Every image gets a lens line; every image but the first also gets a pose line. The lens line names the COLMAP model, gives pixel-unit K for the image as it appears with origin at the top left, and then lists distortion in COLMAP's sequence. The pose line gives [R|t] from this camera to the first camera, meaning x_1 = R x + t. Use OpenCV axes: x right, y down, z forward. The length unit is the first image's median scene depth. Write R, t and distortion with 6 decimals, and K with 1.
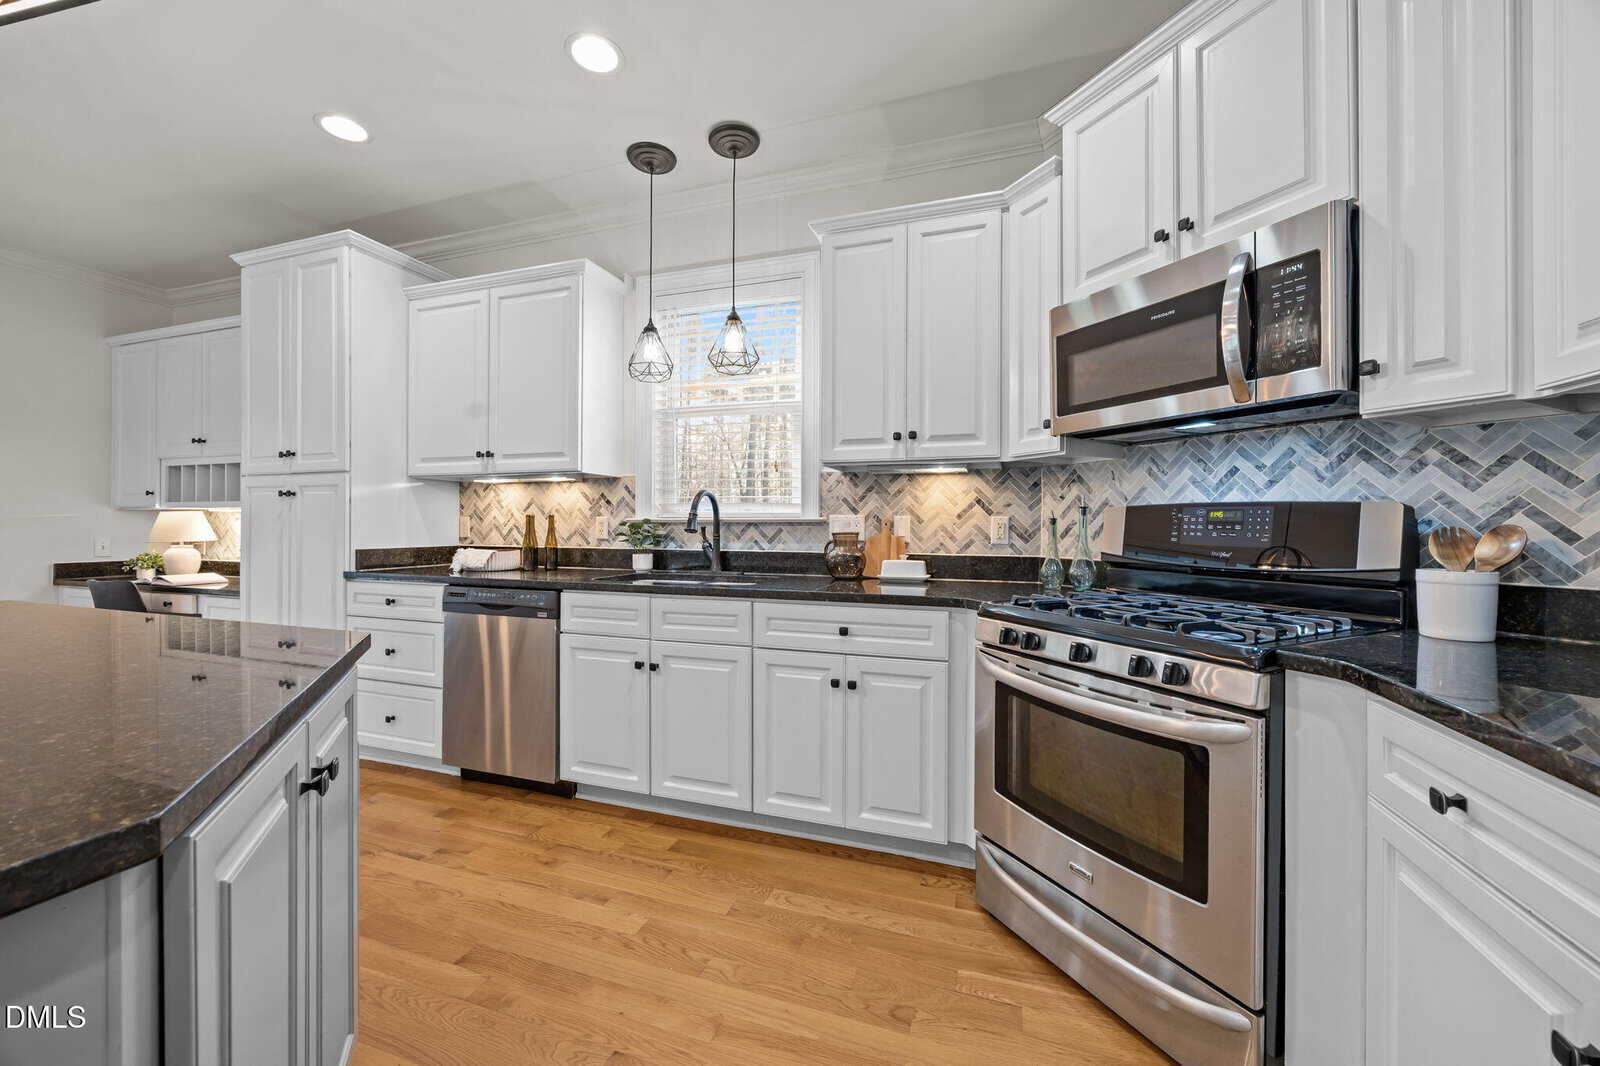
lens RADIAL K [[606.5, 0, 799.2], [0, 606.5, 526.3], [0, 0, 1]] dist [-0.001935, 0.000084]
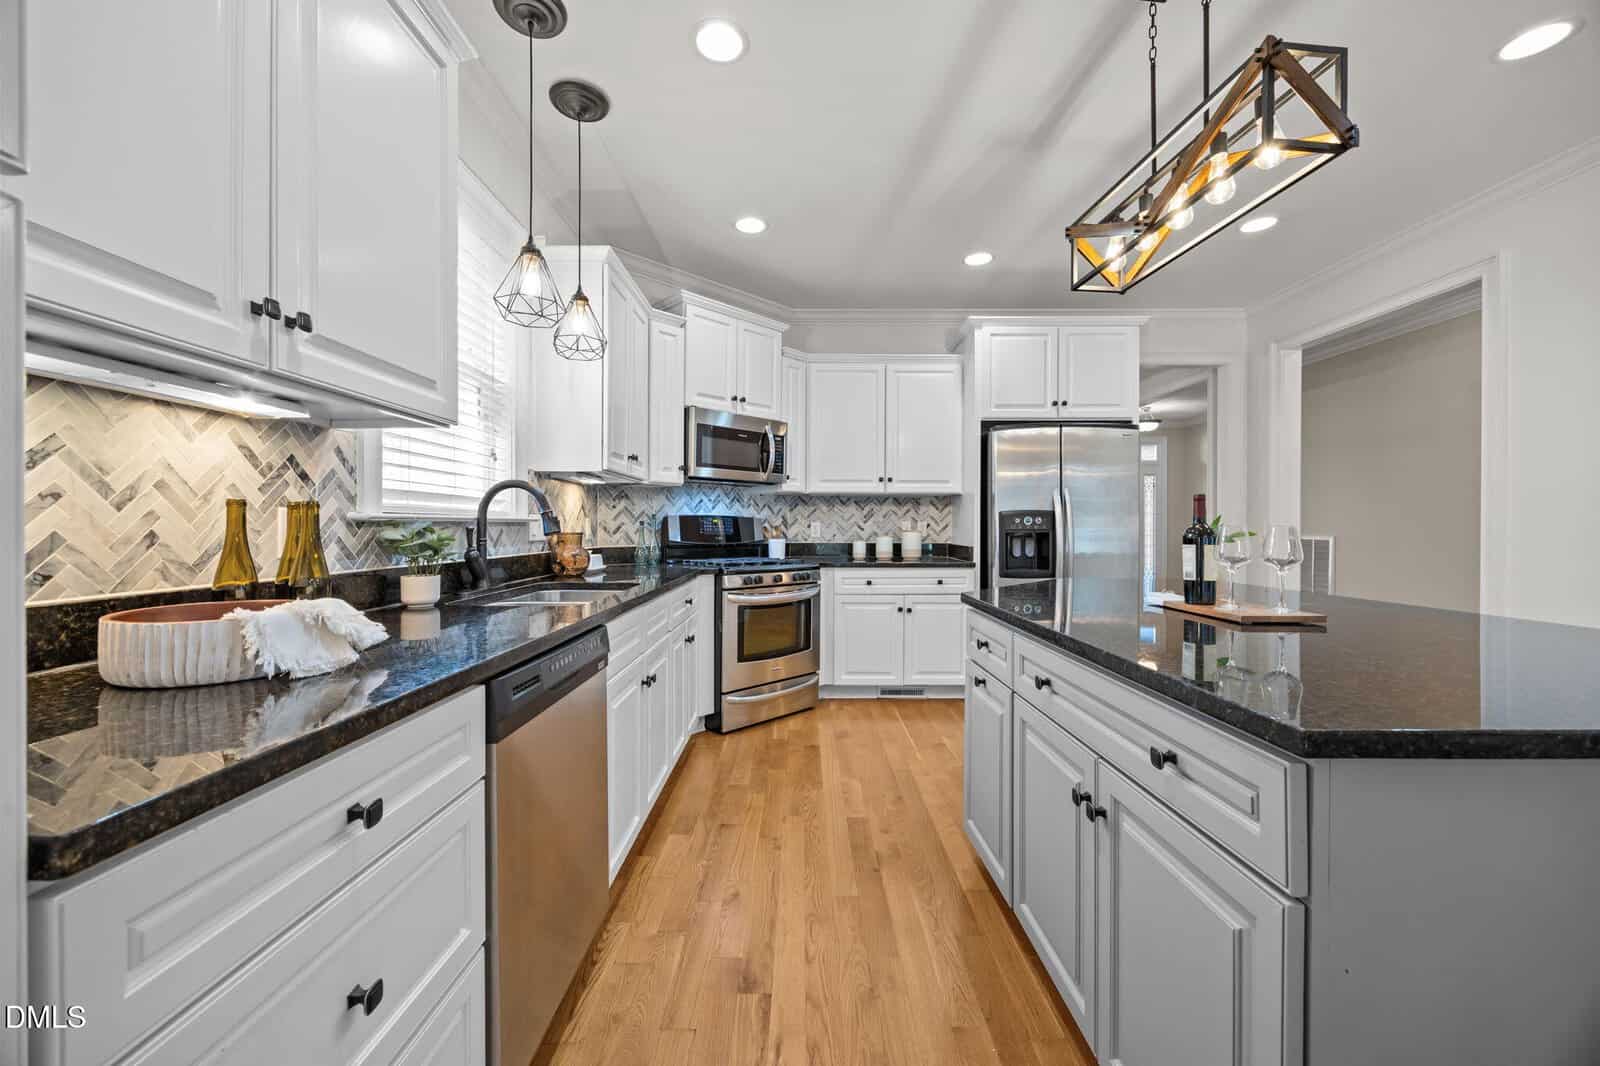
lens RADIAL K [[606.5, 0, 791.9], [0, 606.5, 529.2], [0, 0, 1]] dist [-0.001935, 0.000084]
pose [[-0.306205, -0.008208, 0.951930, -1.143945], [-0.000796, 0.999965, 0.008366, -0.005356], [-0.951965, 0.001804, -0.306201, 1.042868]]
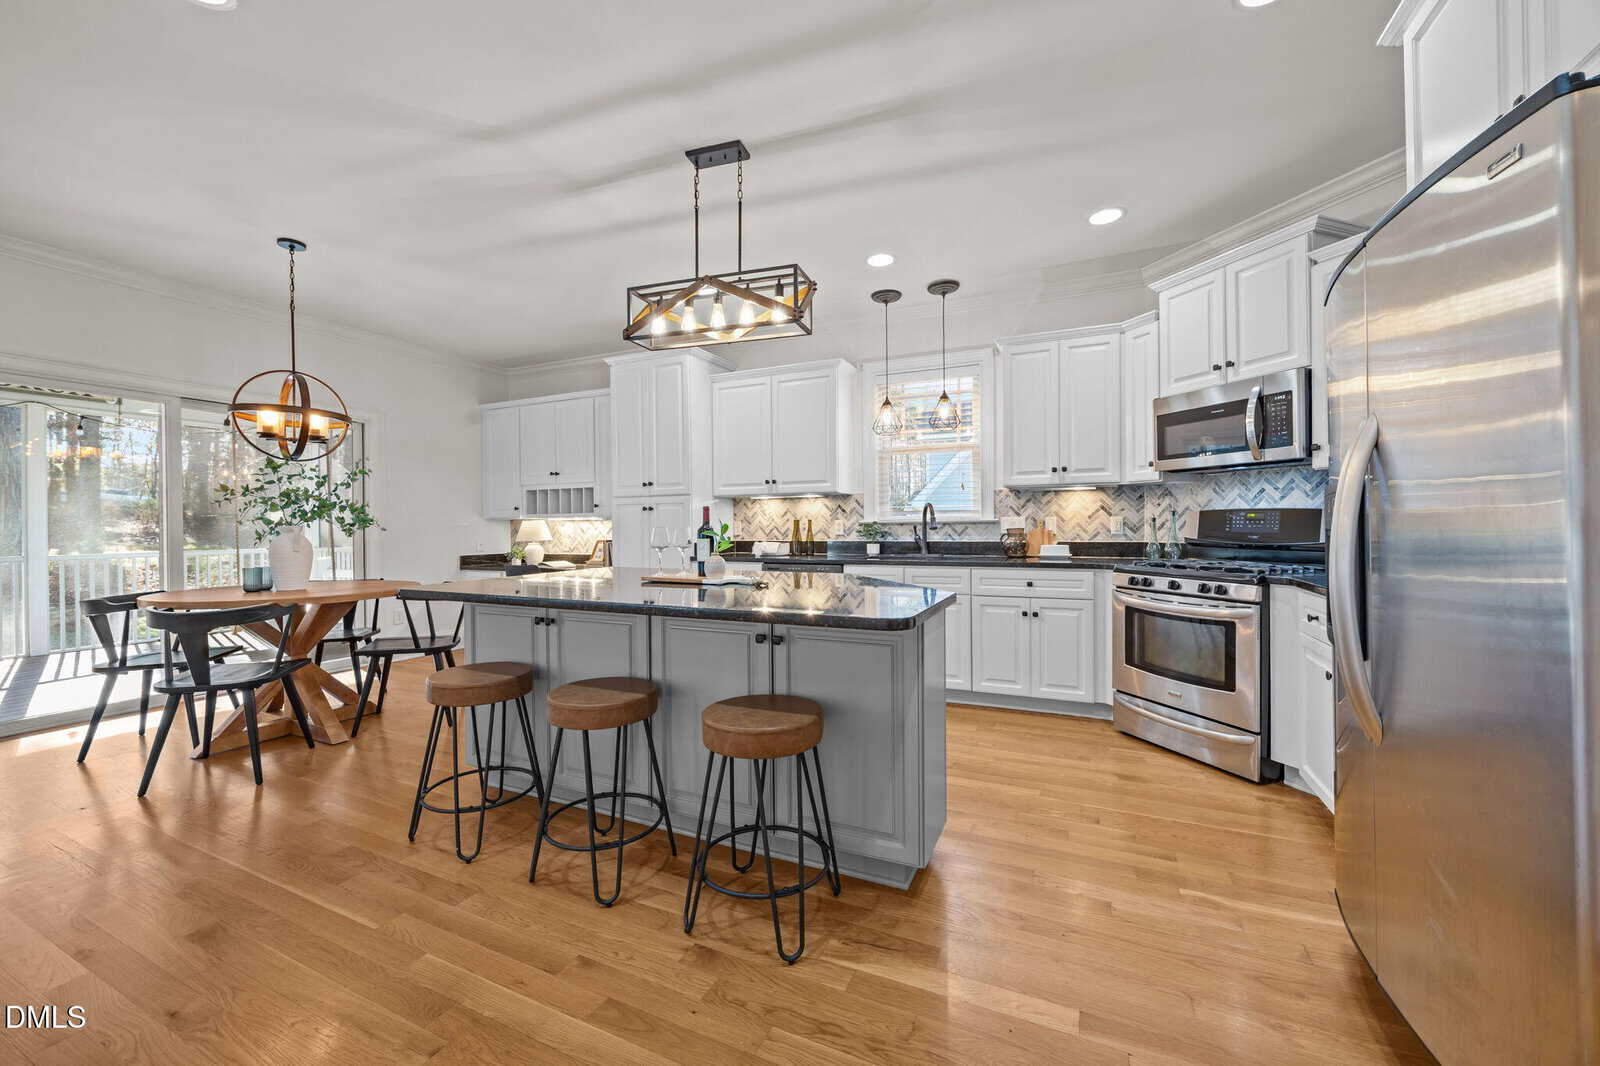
lens RADIAL K [[606.5, 0, 803.4], [0, 606.5, 532.1], [0, 0, 1]] dist [-0.001935, 0.000084]
pose [[0.994612, -0.011701, -0.103005, -0.342192], [0.012713, 0.999877, 0.009173, -0.001607], [0.102885, -0.010434, 0.994639, -0.702241]]
